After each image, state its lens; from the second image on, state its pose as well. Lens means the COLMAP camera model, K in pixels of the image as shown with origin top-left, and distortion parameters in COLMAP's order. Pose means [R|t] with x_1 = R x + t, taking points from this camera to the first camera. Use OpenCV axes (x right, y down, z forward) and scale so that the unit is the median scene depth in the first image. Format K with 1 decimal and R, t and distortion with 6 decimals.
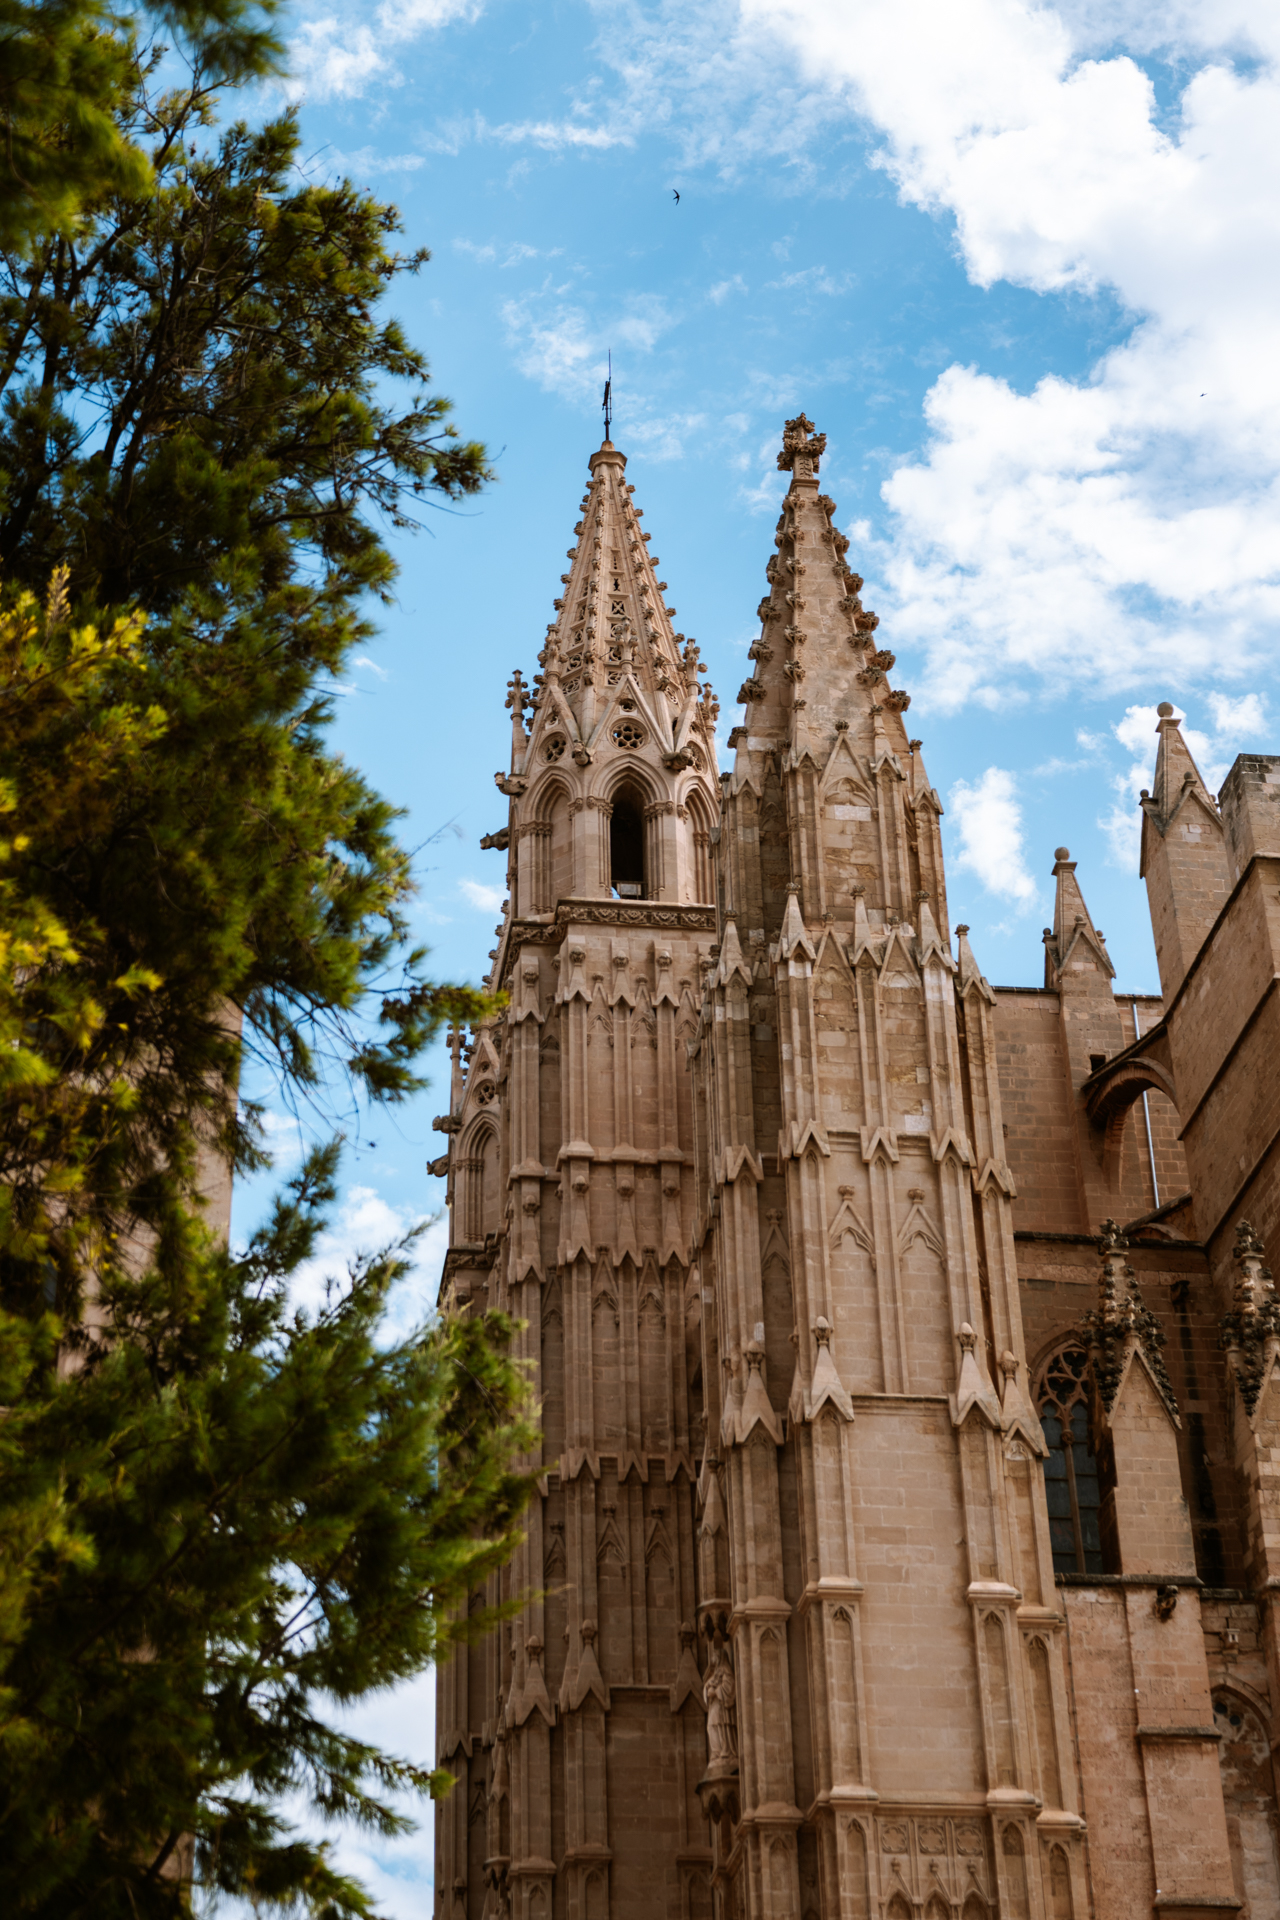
lens RADIAL K [[3238.2, 0, 603.3], [0, 3238.2, 946.4], [0, 0, 1]] dist [-0.049321, 0.184035]
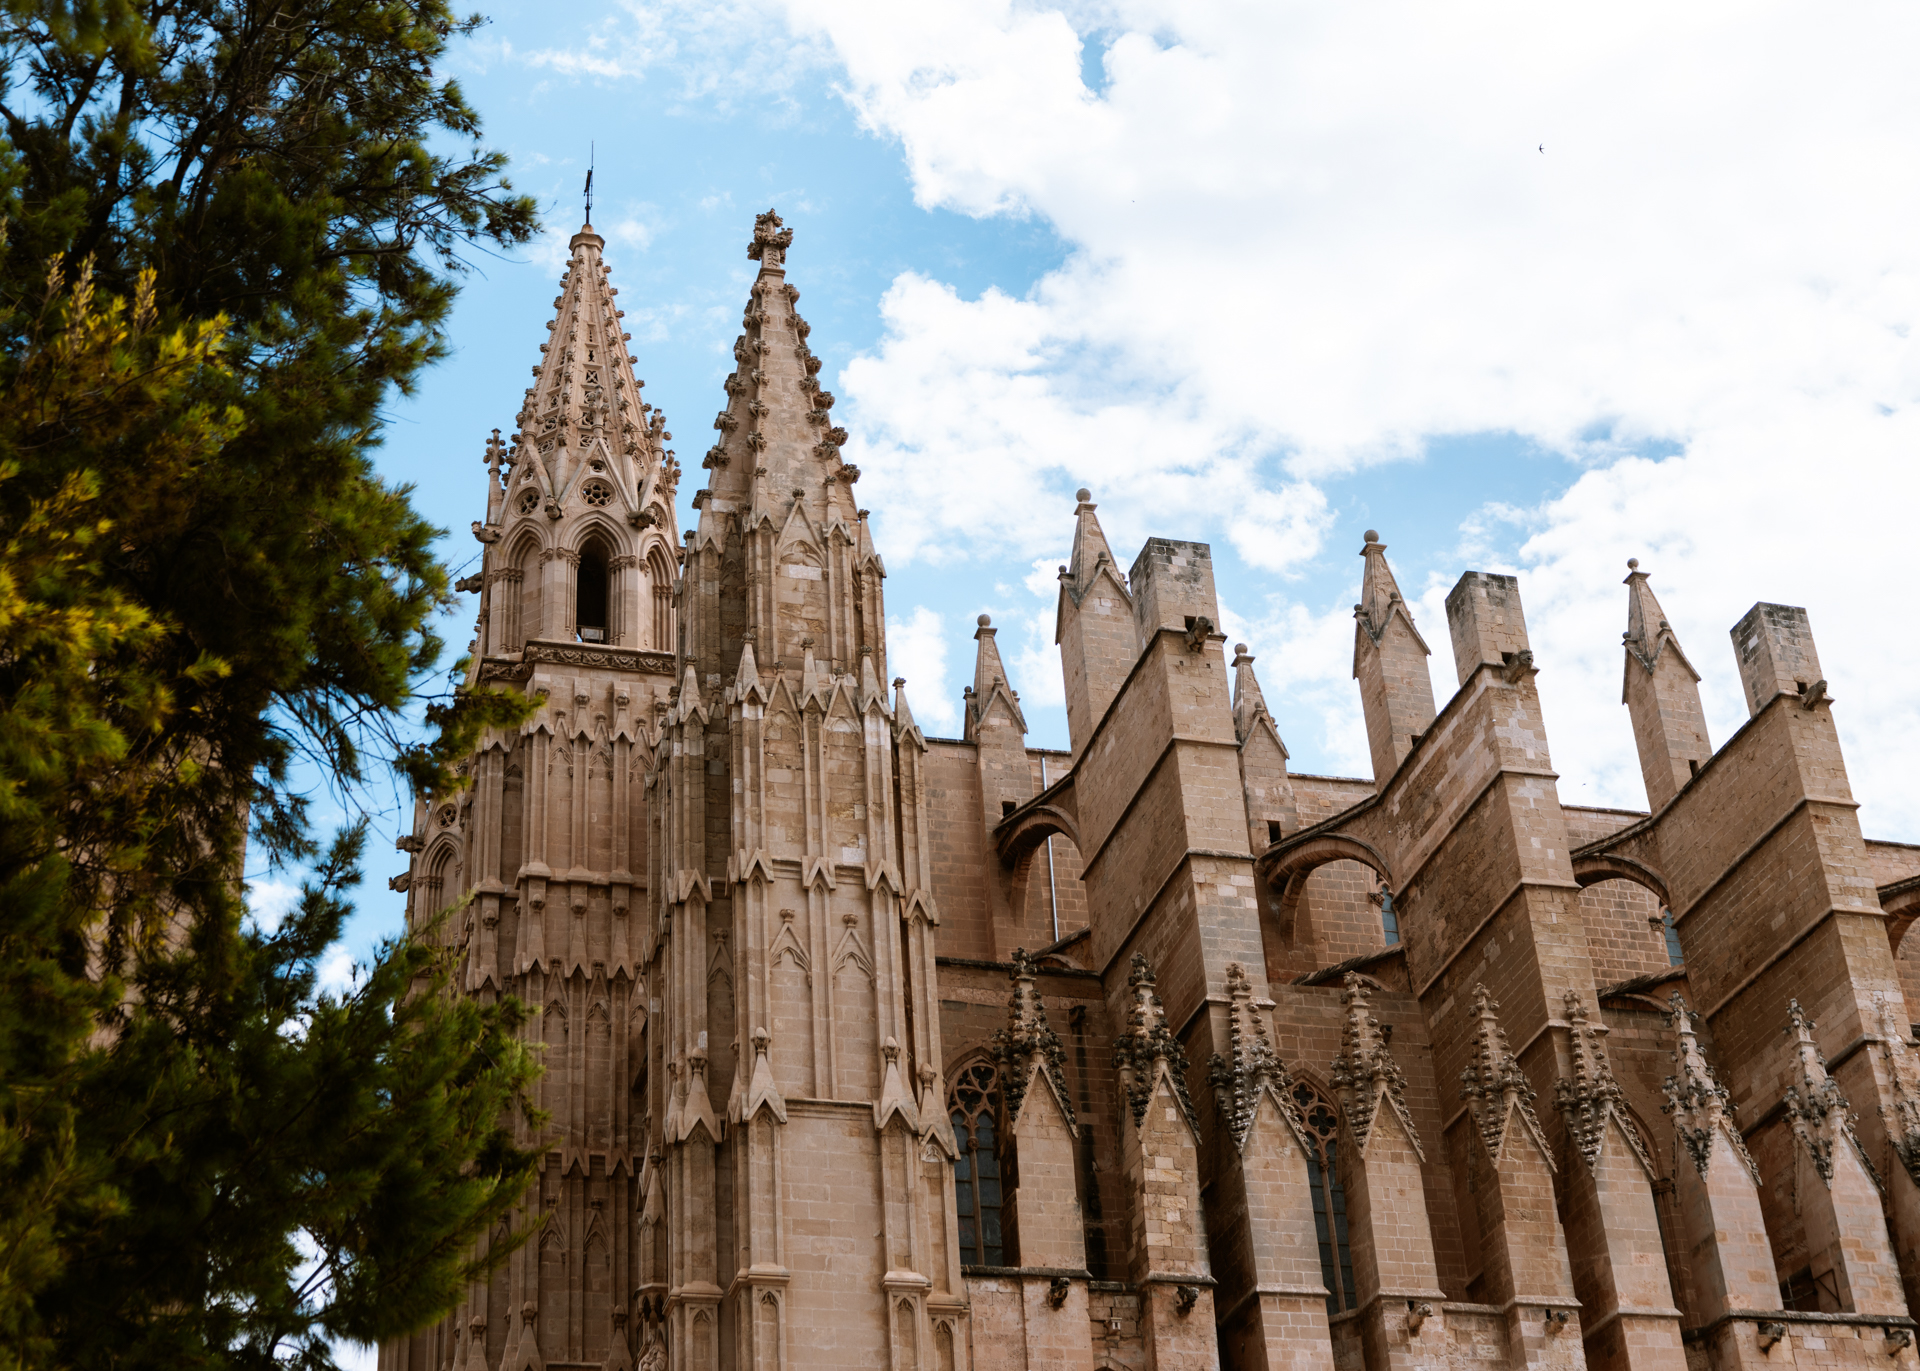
lens RADIAL K [[2928.5, 0, 960.0], [0, 2928.5, 685.5], [0, 0, 1]] dist [-0.030944, 0.159233]
pose [[0.989111, 0.043720, 0.140530, -0.009761], [-0.042981, 0.999041, -0.008292, 0.003456], [-0.140758, 0.002162, 0.990042, 0.004924]]
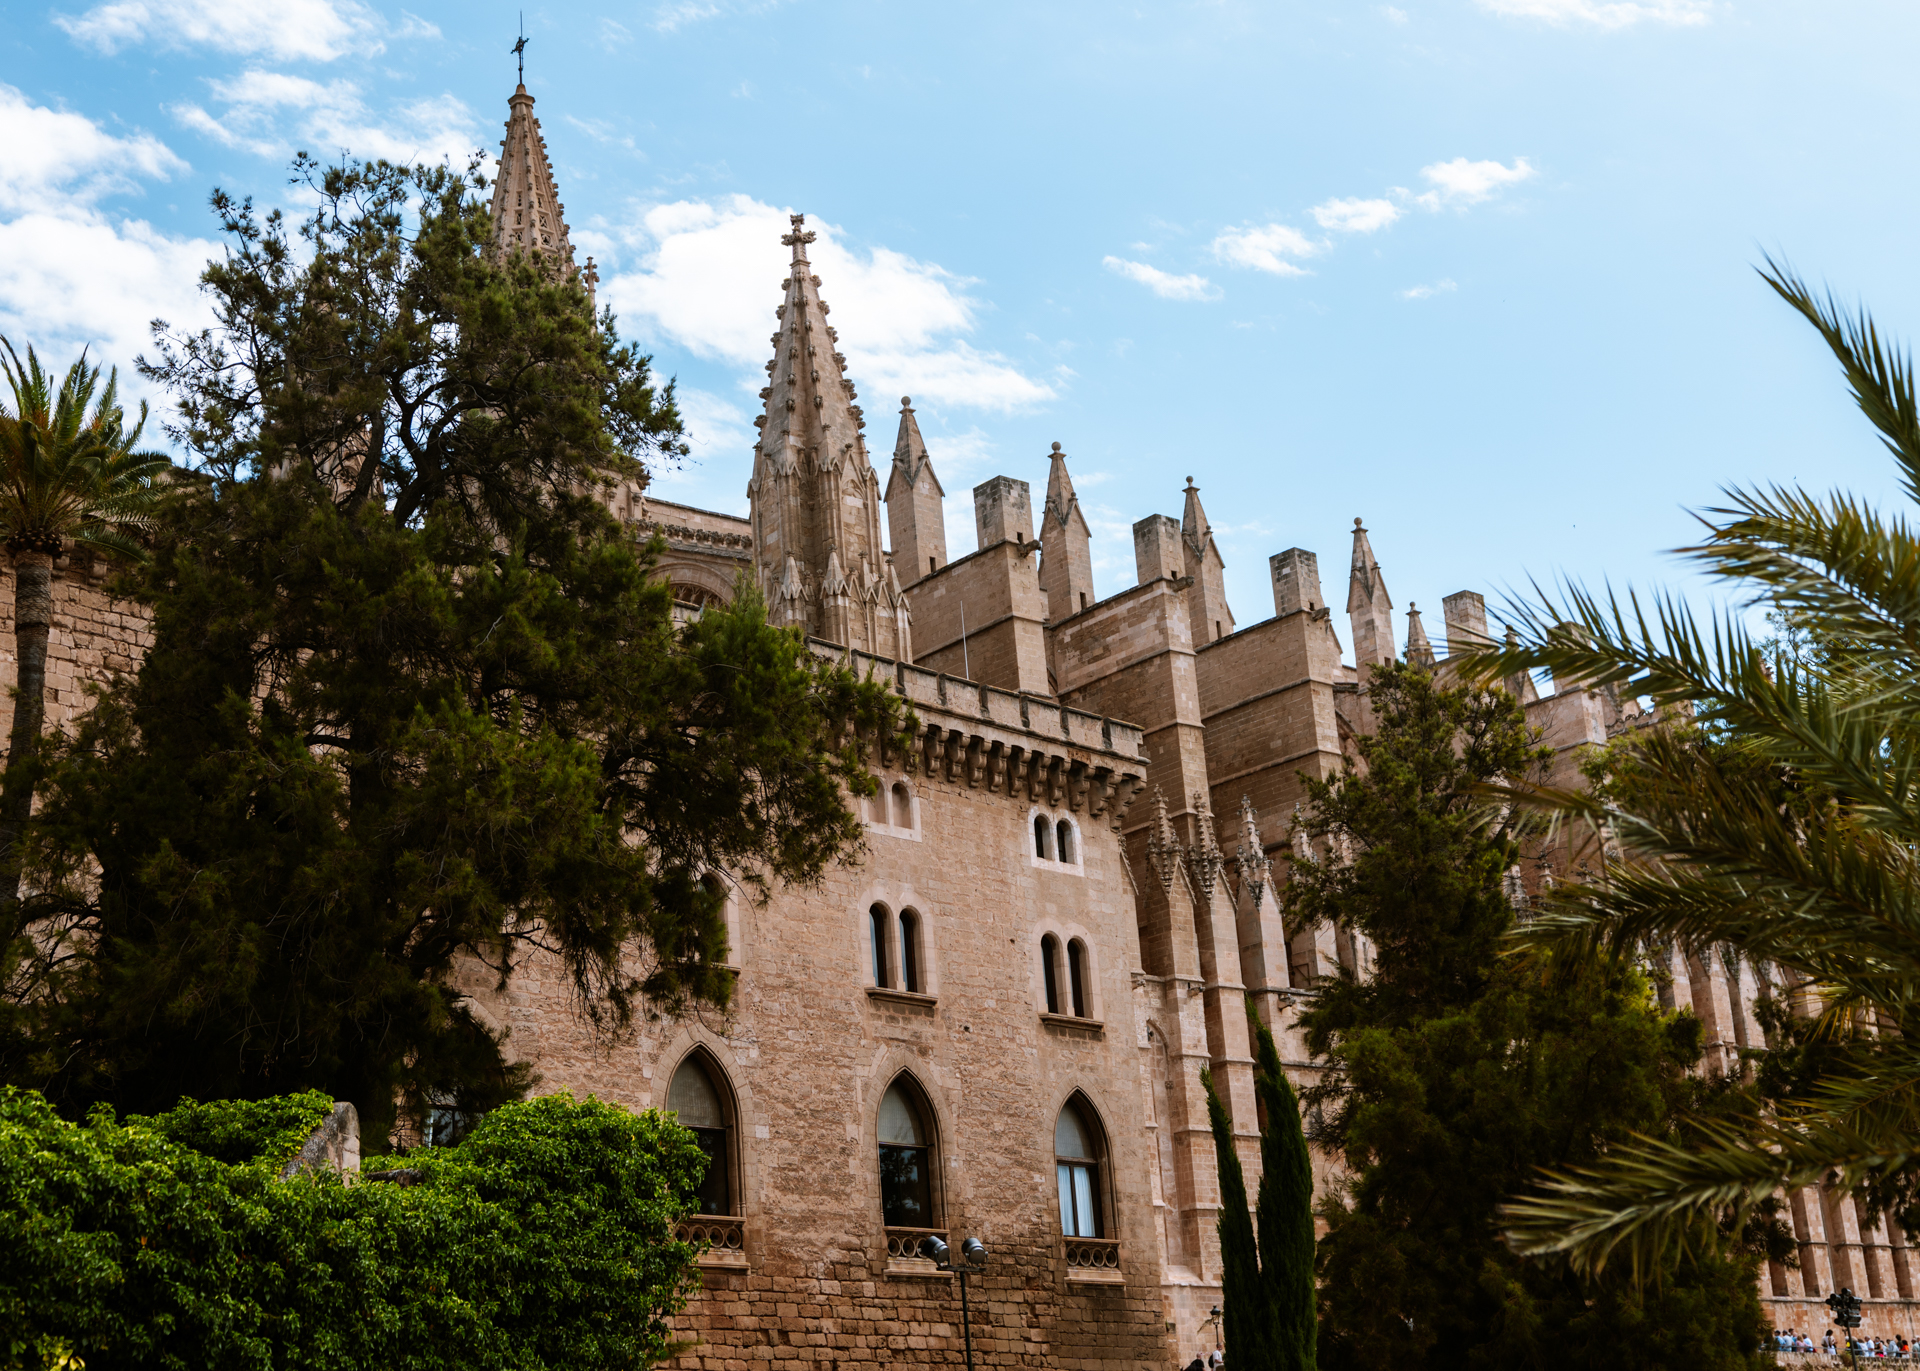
lens RADIAL K [[2928.5, 0, 960.0], [0, 2928.5, 685.5], [0, 0, 1]] dist [-0.030944, 0.159233]
pose [[0.831069, 0.121979, 0.542628, -0.762692], [-0.240469, 0.958552, 0.152818, -0.212122], [-0.501497, -0.257488, 0.825955, -0.392691]]
